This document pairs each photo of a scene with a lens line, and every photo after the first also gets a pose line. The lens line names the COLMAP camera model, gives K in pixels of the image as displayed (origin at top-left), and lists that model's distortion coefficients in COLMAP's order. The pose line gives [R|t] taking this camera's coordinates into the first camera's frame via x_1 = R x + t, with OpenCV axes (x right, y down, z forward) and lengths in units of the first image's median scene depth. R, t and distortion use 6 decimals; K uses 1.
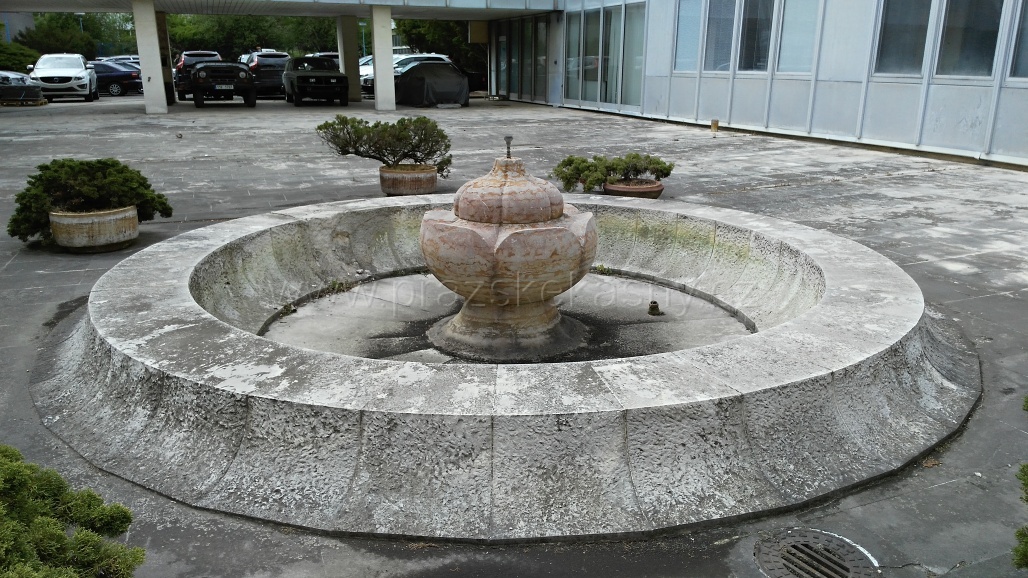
lens RADIAL K [[747.7, 0, 514.0], [0, 747.7, 289.0], [0, 0, 1]] dist [0.066013, -0.113882]
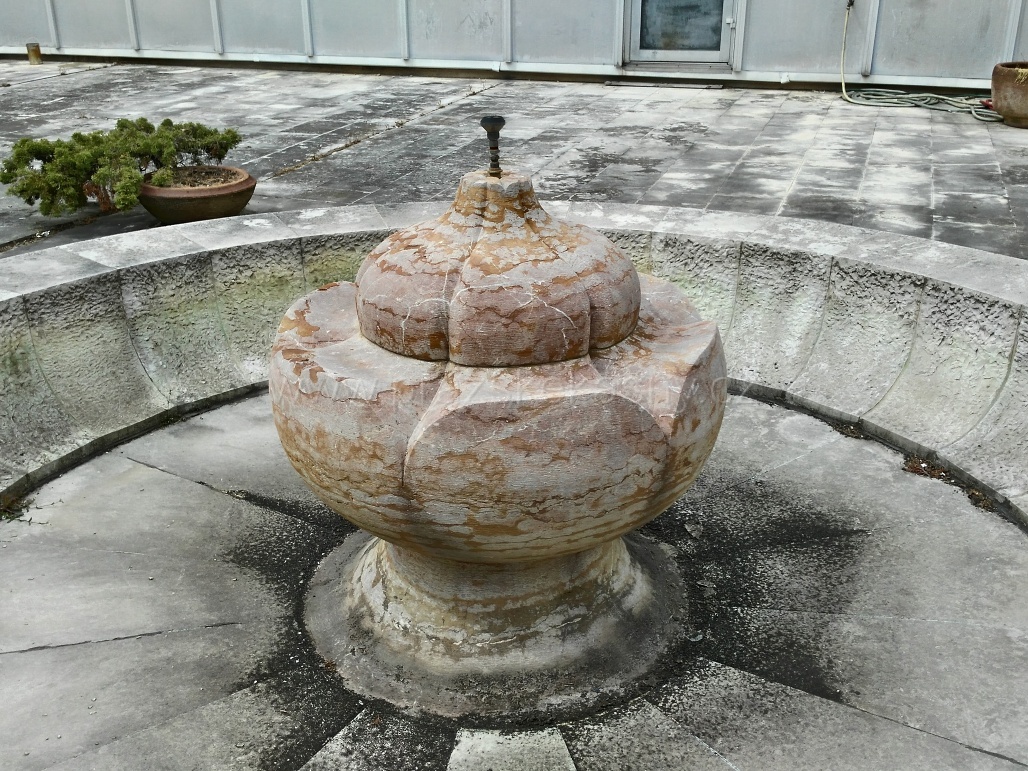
lens RADIAL K [[1017.5, 0, 489.1], [0, 1017.5, 389.2], [0, 0, 1]] dist [0.078853, -0.156193]
pose [[0.671299, -0.301204, 0.677225, -0.348406], [0.222483, 0.953456, 0.203526, -0.158848], [-0.707007, 0.014044, 0.707067, 0.574642]]
